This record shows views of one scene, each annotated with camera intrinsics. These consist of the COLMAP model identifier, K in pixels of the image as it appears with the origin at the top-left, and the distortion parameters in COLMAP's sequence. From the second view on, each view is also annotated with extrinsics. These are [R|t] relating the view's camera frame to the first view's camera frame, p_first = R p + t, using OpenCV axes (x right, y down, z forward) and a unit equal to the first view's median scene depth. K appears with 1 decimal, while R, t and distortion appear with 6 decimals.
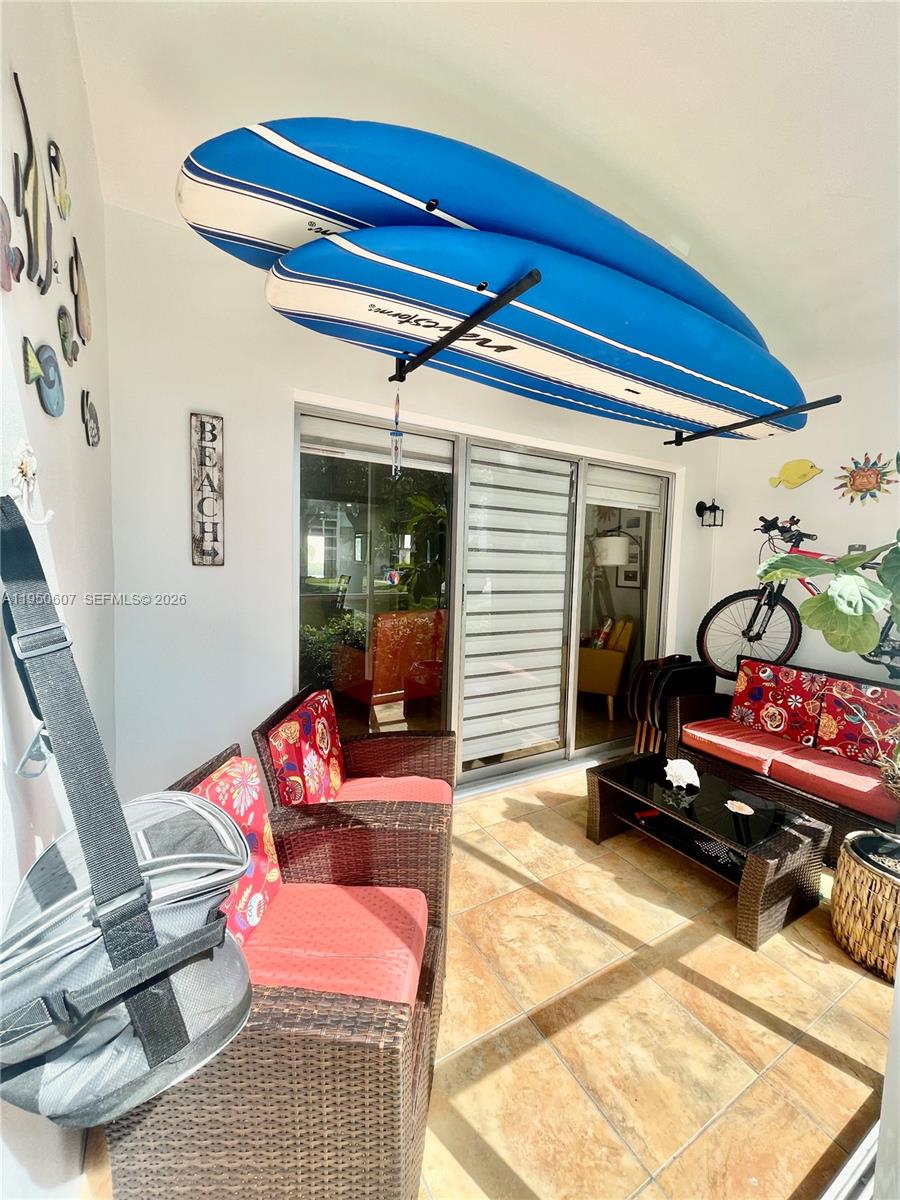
lens RADIAL K [[481.0, 0, 450.0], [0, 481.0, 600.0], [0, 0, 1]] dist [-0.006833, 0.000100]
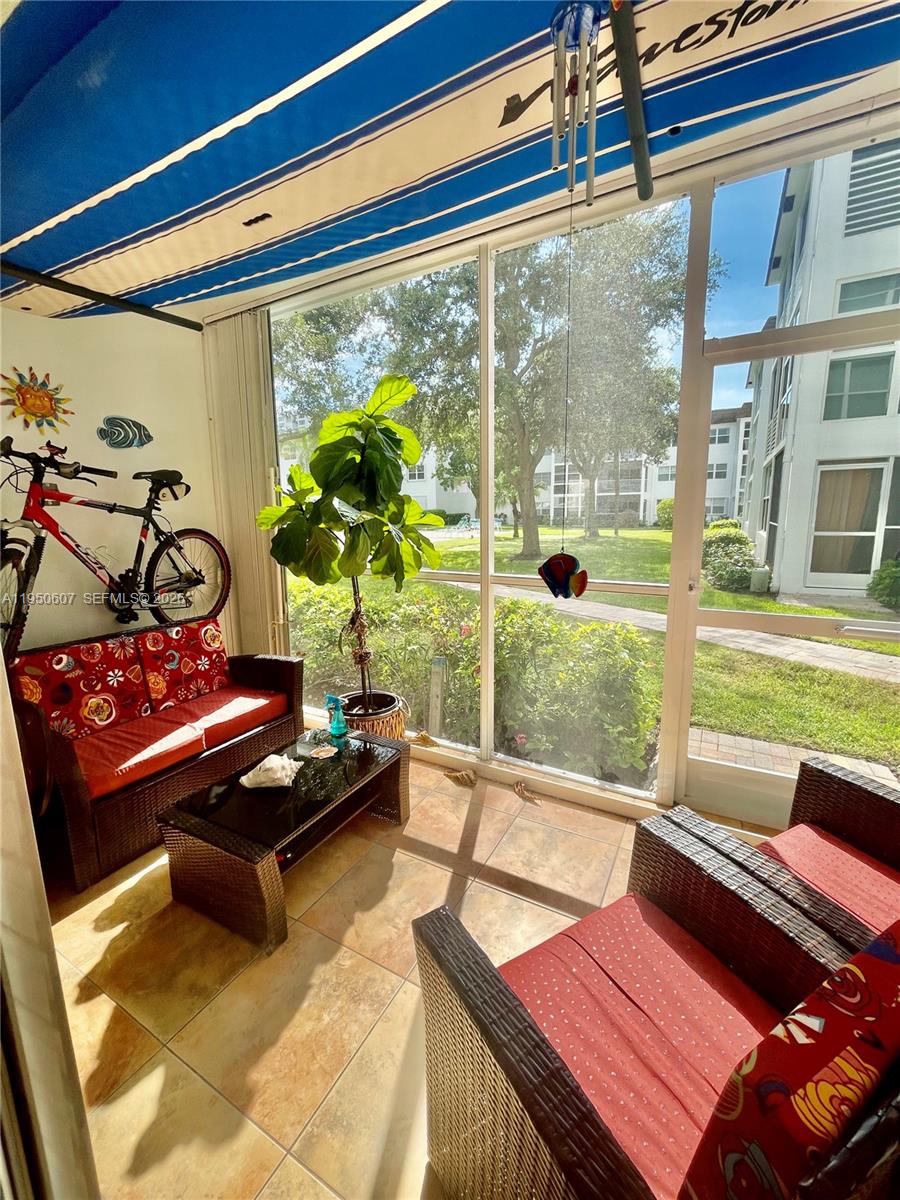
lens RADIAL K [[481.5, 0, 449.7], [0, 481.5, 586.9], [0, 0, 1]] dist [-0.002098, -0.000055]
pose [[-0.523462, -0.152592, 0.838274, -0.242142], [0.063874, 0.974037, 0.217191, -0.080287], [-0.849652, 0.167235, -0.500125, 0.901123]]
